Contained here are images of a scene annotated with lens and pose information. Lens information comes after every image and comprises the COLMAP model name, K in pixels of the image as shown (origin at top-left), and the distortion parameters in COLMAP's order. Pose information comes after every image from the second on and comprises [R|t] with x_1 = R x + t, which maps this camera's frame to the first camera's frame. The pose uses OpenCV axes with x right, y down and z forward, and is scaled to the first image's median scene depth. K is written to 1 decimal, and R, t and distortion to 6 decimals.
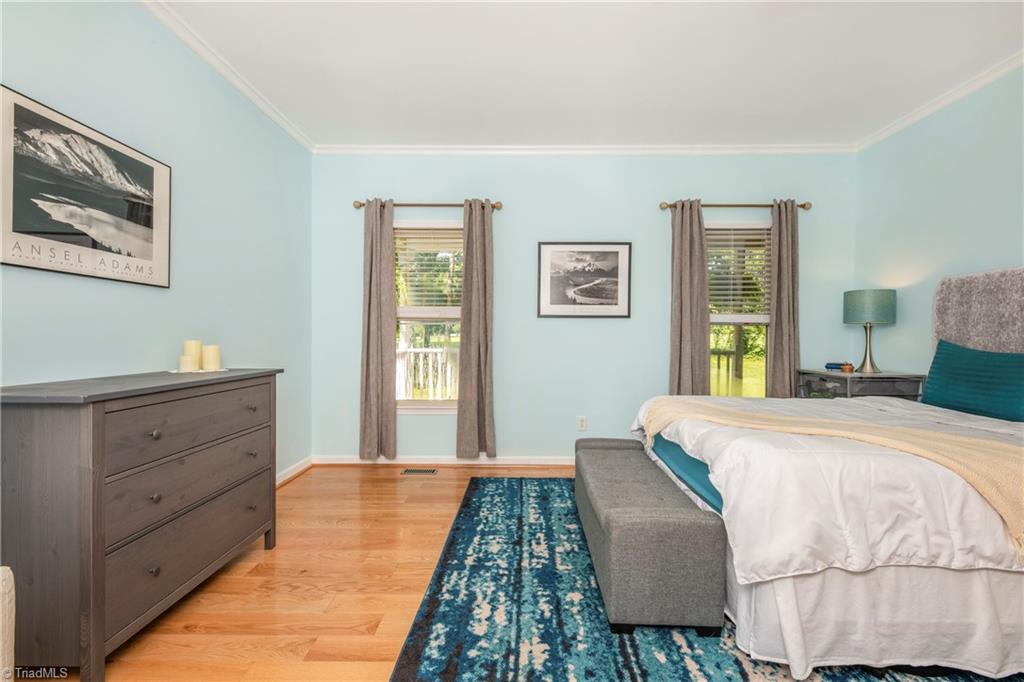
lens RADIAL K [[422.3, 0, 519.4], [0, 422.3, 337.0], [0, 0, 1]] dist [0.011130, -0.000358]
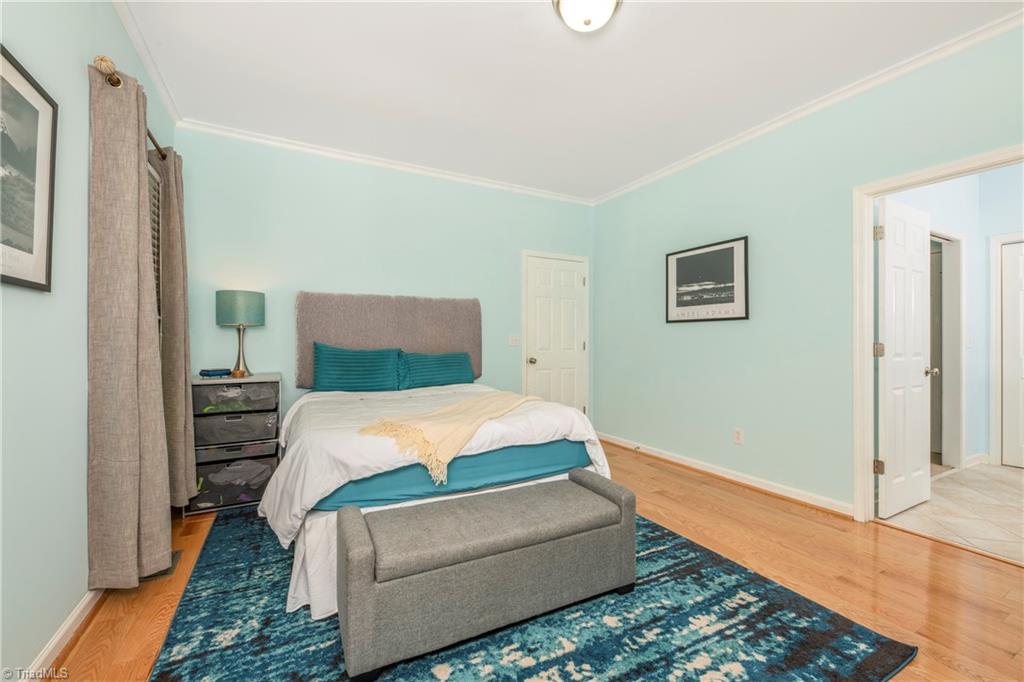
lens RADIAL K [[422.3, 0, 519.4], [0, 422.3, 337.0], [0, 0, 1]] dist [0.011130, -0.000358]
pose [[-0.476028, -0.000841, 0.879430, -0.634779], [-0.005572, 0.999982, -0.002060, -0.010202], [-0.879413, -0.005880, -0.476024, 1.738736]]
